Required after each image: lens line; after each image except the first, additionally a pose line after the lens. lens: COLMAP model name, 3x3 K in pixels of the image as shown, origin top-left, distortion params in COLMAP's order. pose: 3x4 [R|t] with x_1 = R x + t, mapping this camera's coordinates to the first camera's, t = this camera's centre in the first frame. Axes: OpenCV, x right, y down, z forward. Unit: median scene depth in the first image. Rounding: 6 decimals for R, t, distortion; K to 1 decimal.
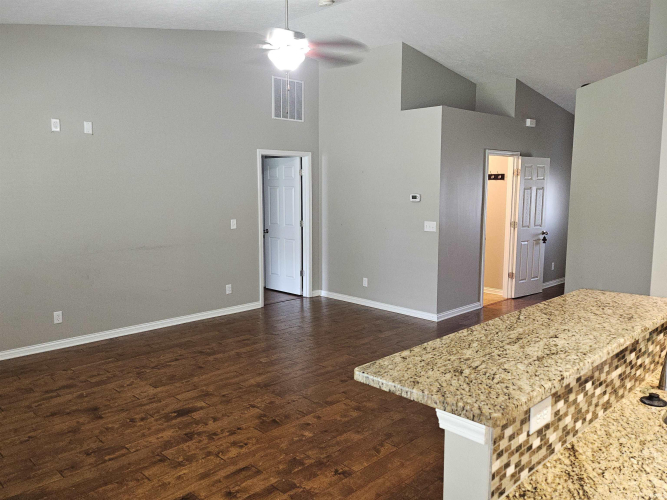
lens RADIAL K [[527.9, 0, 334.0], [0, 527.9, 248.3], [0, 0, 1]] dist [-0.001142, -0.001100]
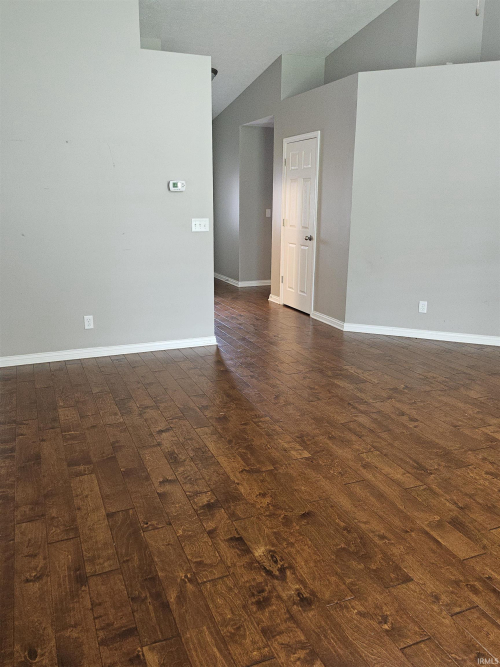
lens RADIAL K [[531.6, 0, 249.7], [0, 531.6, 337.0], [0, 0, 1]] dist [0.013198, 0.001231]
pose [[0.380551, -0.237414, 0.893765, -0.585774], [0.109511, 0.971252, 0.211369, -0.044153], [-0.918253, 0.017440, 0.395610, 0.725351]]
